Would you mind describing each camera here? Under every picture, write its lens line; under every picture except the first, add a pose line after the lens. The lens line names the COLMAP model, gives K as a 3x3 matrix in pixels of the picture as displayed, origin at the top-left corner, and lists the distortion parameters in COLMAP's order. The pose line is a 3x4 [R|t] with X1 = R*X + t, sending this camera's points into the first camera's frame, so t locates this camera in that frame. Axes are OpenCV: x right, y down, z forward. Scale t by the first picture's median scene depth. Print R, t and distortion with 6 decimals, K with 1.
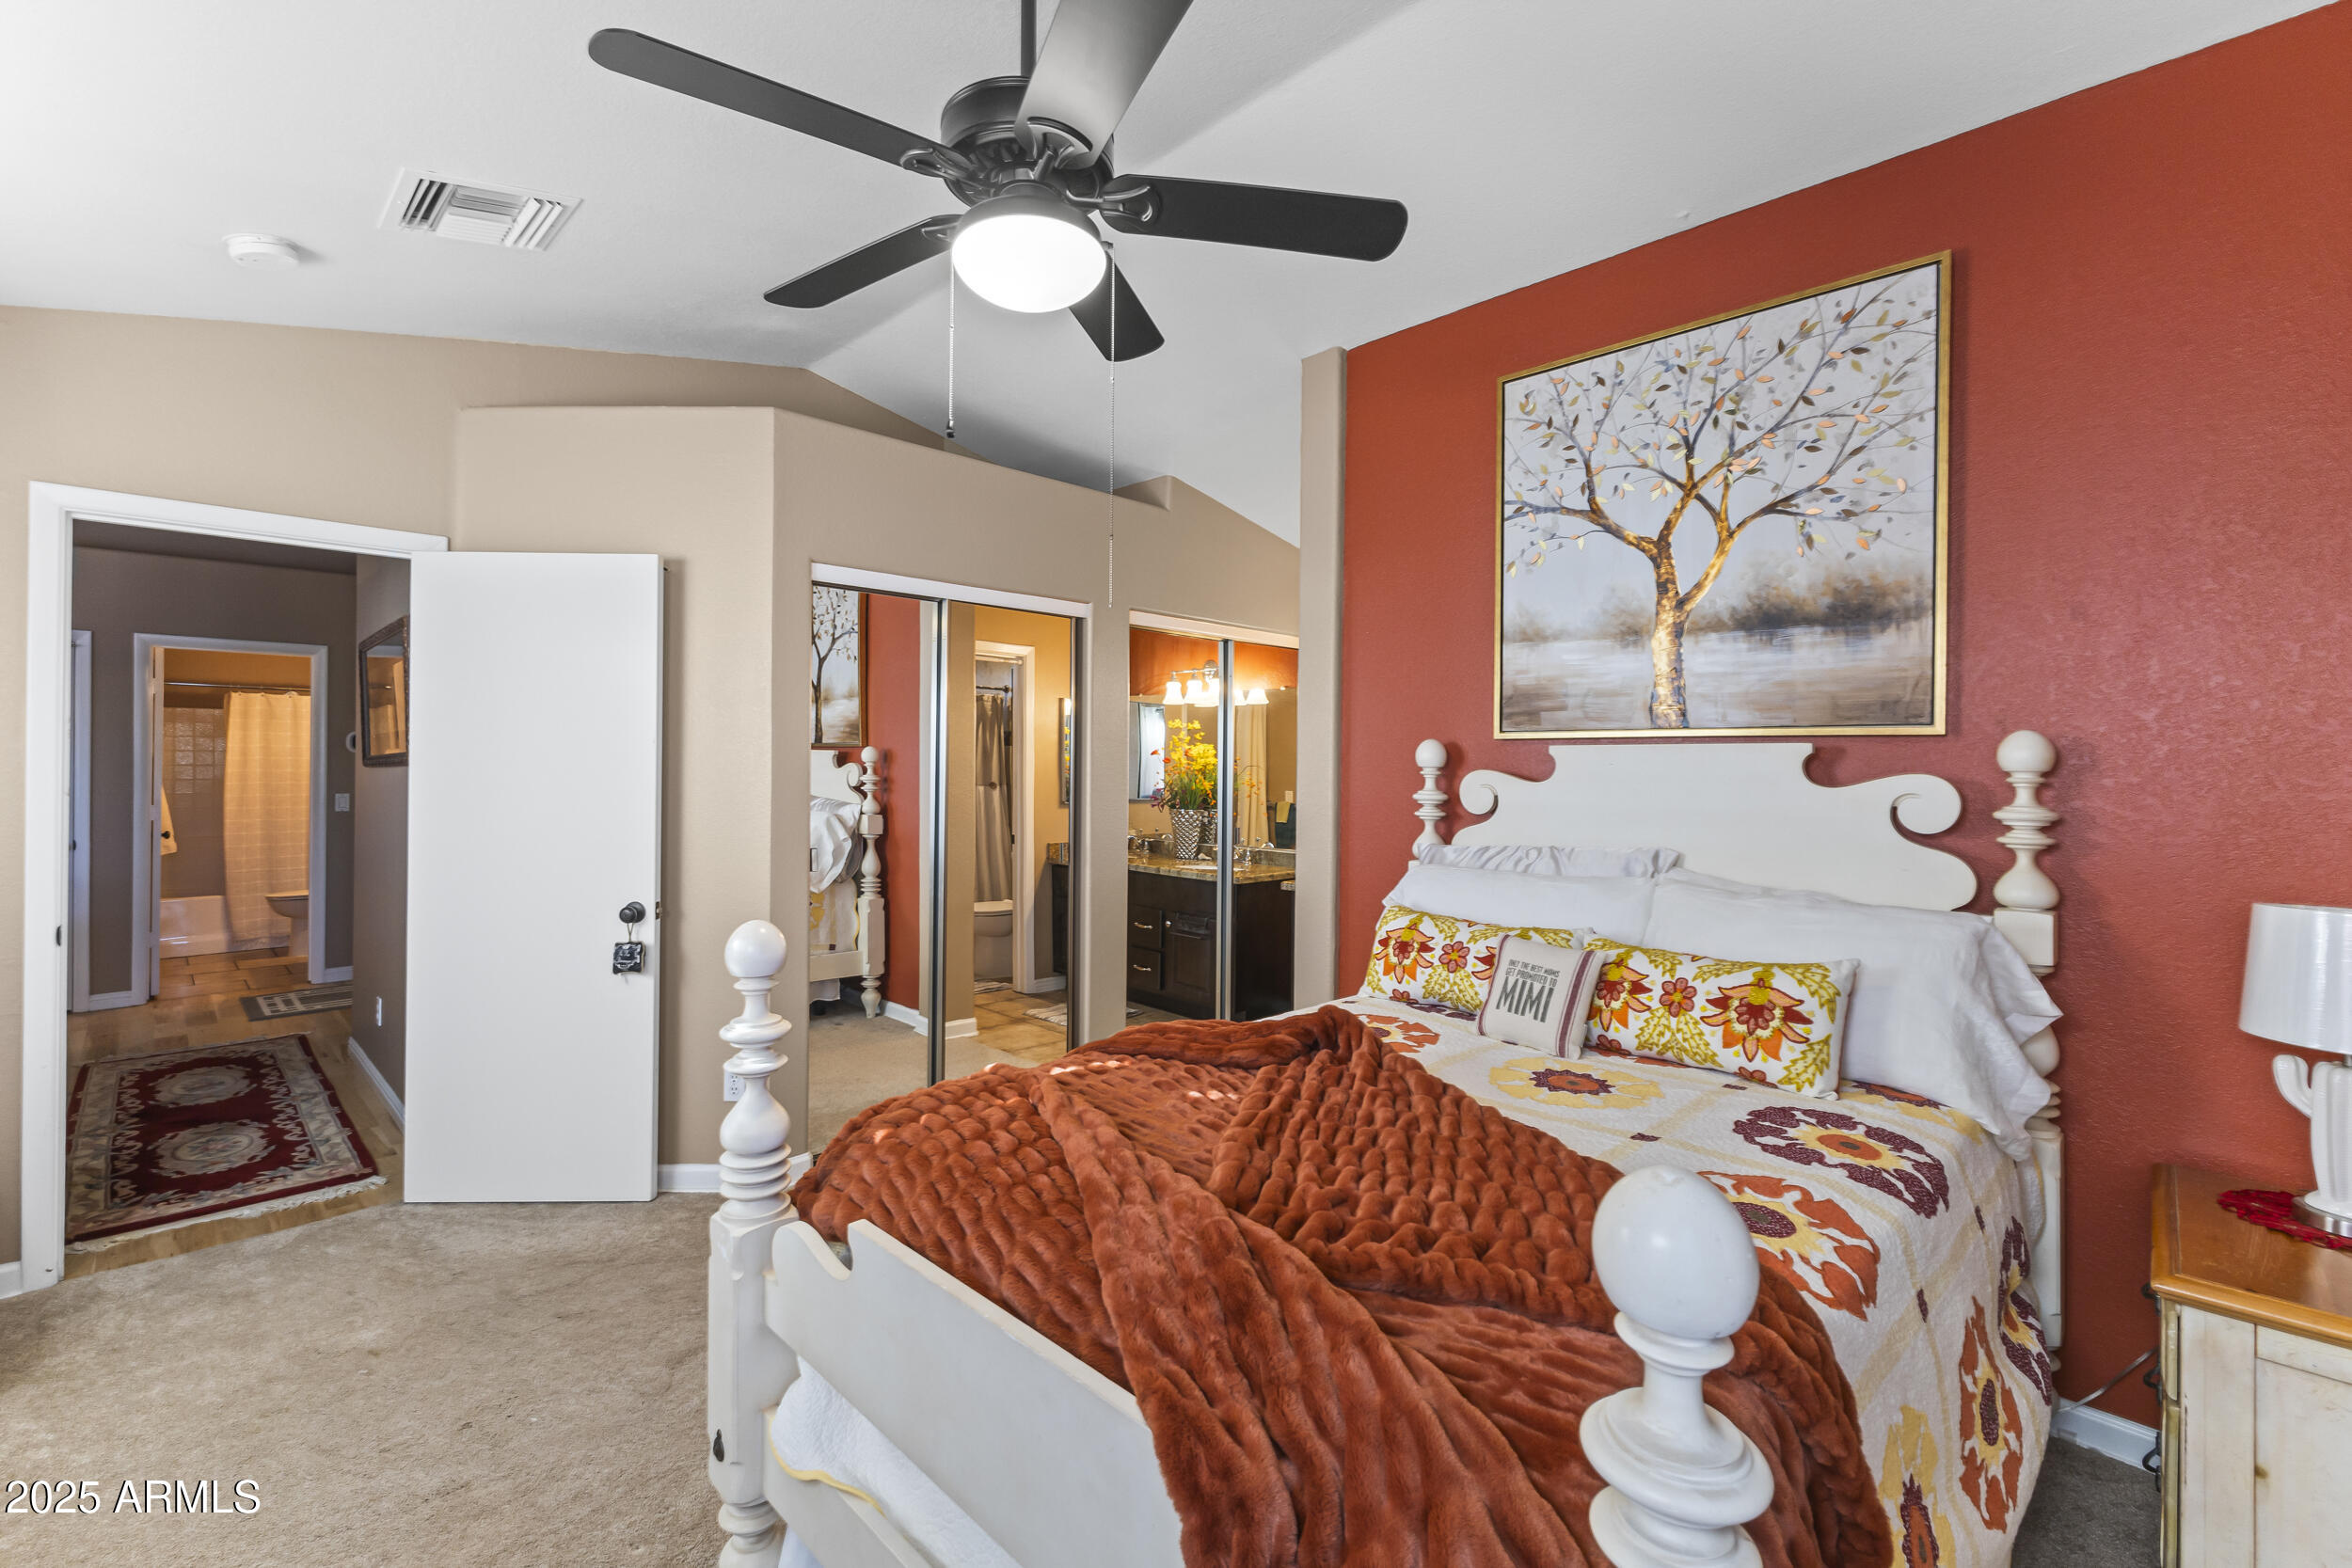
lens RADIAL K [[1015.9, 0, 1186.8], [0, 1015.9, 766.7], [0, 0, 1]] dist [0.004669, 0.001185]
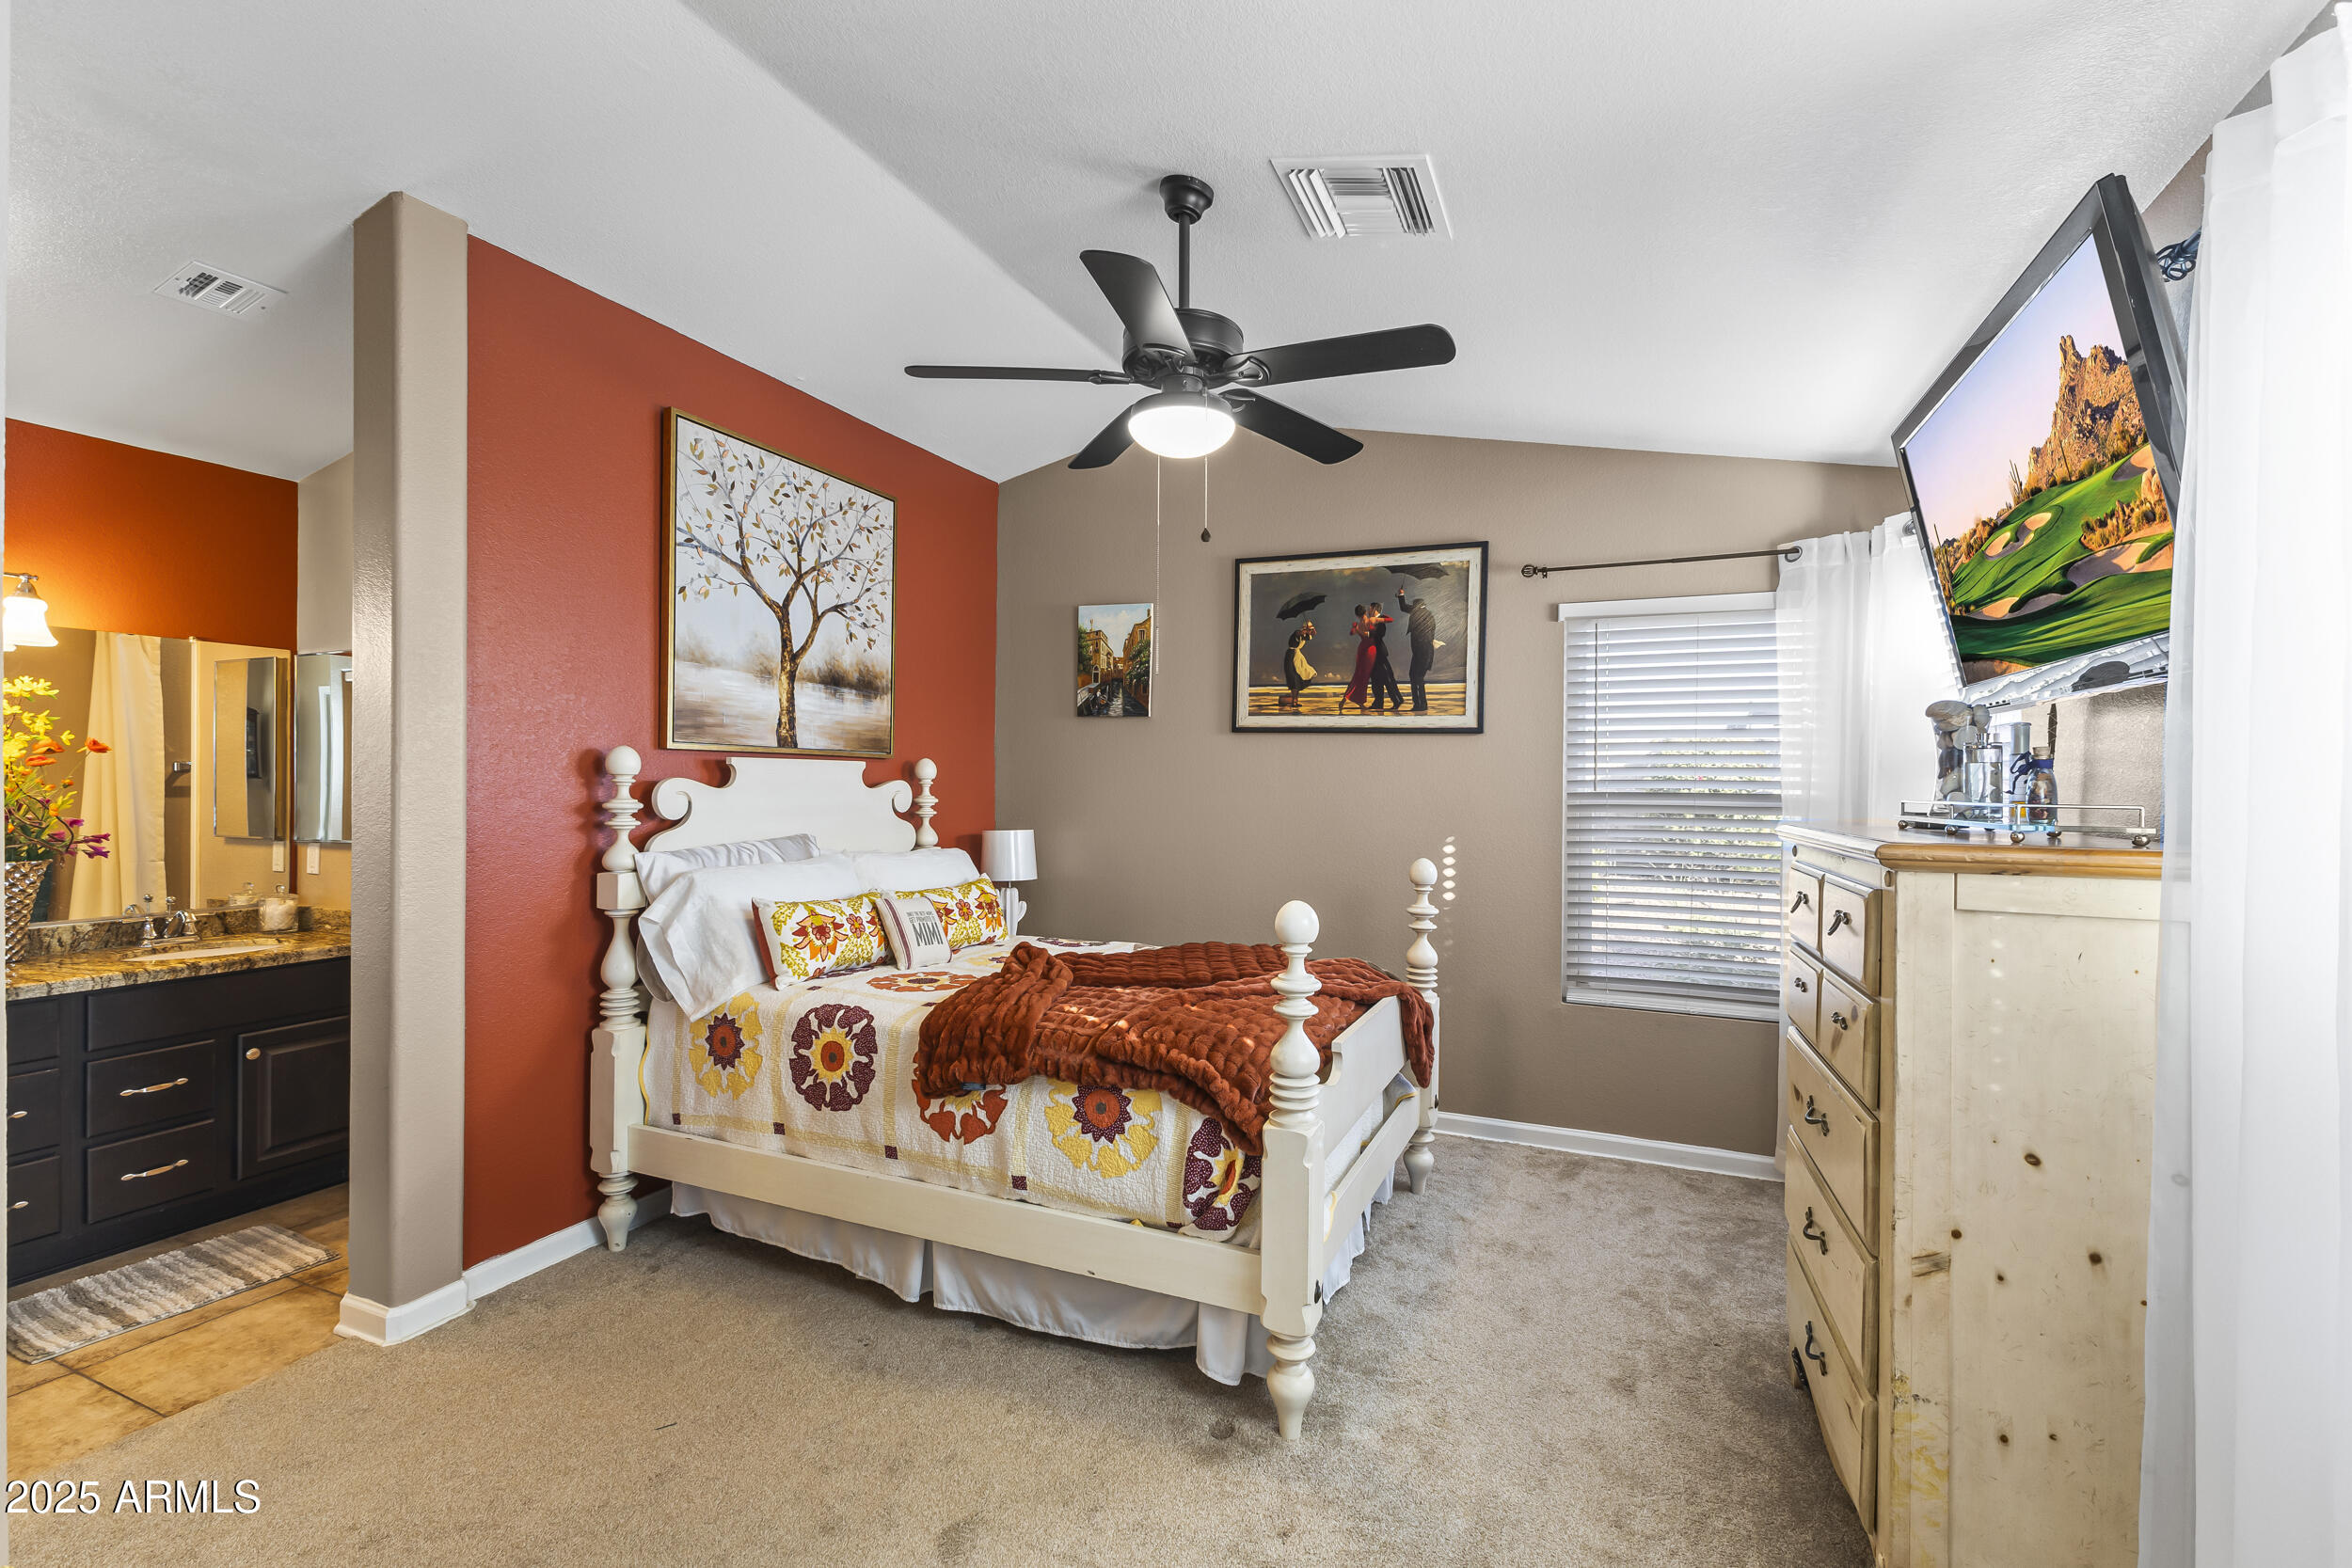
lens RADIAL K [[1015.9, 0, 1186.1], [0, 1015.9, 790.4], [0, 0, 1]] dist [0.004669, 0.001185]
pose [[-0.364421, -0.020460, 0.931010, -1.022815], [-0.015841, 0.999750, 0.015770, -0.010179], [-0.931100, -0.009002, -0.364654, 1.025476]]
